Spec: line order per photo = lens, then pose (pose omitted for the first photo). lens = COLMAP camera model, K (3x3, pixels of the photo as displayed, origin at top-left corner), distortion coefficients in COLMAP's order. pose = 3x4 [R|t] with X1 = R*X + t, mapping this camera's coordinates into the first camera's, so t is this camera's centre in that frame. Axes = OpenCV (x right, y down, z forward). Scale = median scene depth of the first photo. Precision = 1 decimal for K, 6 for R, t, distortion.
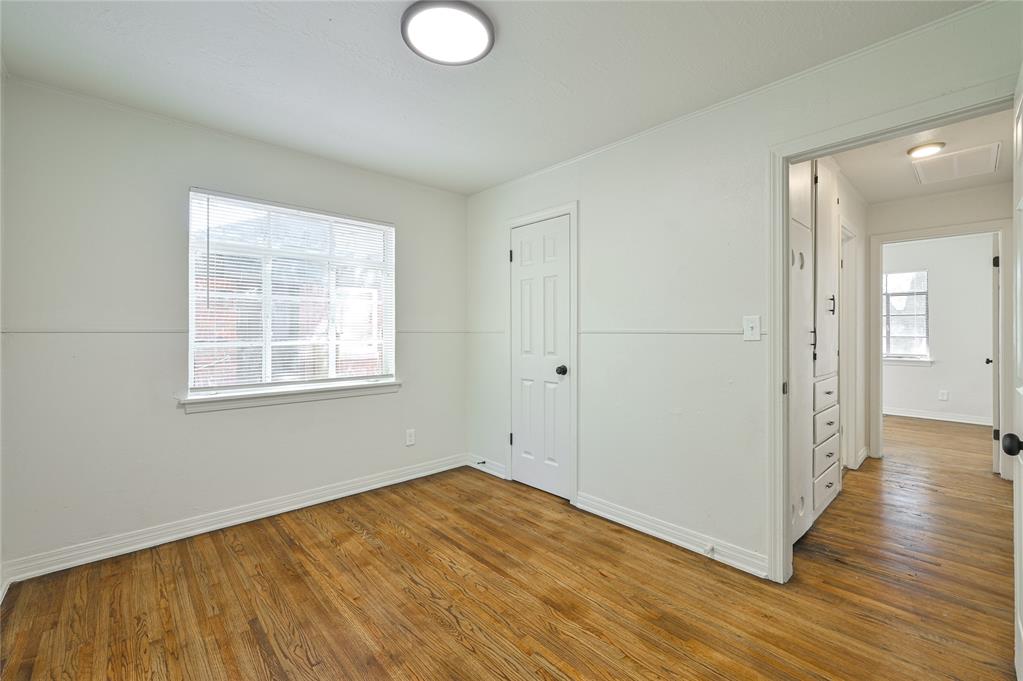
lens RADIAL K [[427.6, 0, 516.8], [0, 427.6, 330.9], [0, 0, 1]] dist [-0.000811, -0.000262]
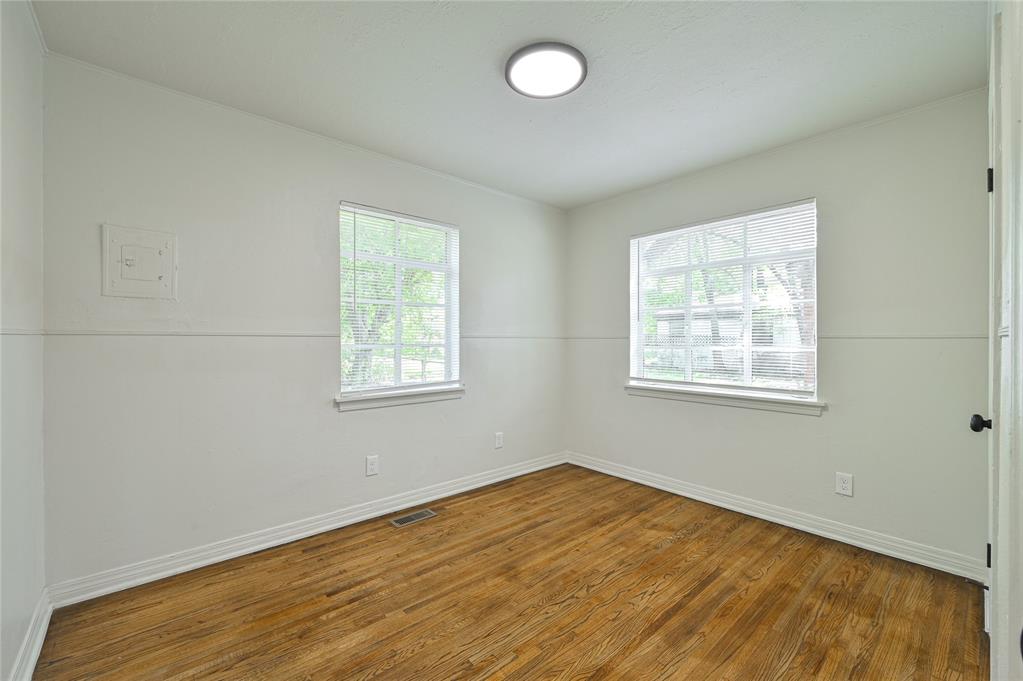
lens RADIAL K [[419.2, 0, 514.3], [0, 419.2, 340.5], [0, 0, 1]] dist [-0.000749, 0.000065]
pose [[-0.024094, 0.002915, -0.999705, 0.746335], [0.003046, 0.999991, 0.002843, 0.007298], [0.999705, -0.002977, -0.024103, 0.741831]]
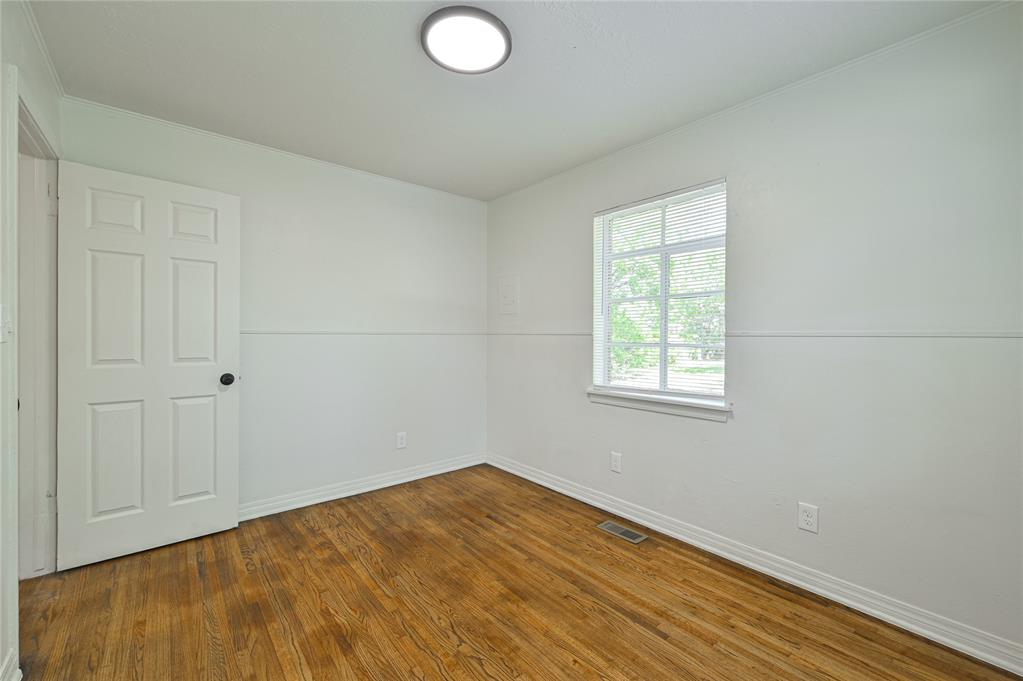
lens RADIAL K [[419.2, 0, 514.3], [0, 419.2, 340.5], [0, 0, 1]] dist [-0.000749, 0.000065]
pose [[-0.998842, -0.007671, 0.047487, -0.259002], [-0.007443, 0.999960, 0.004991, 0.011036], [-0.047523, 0.004631, -0.998859, 1.575961]]
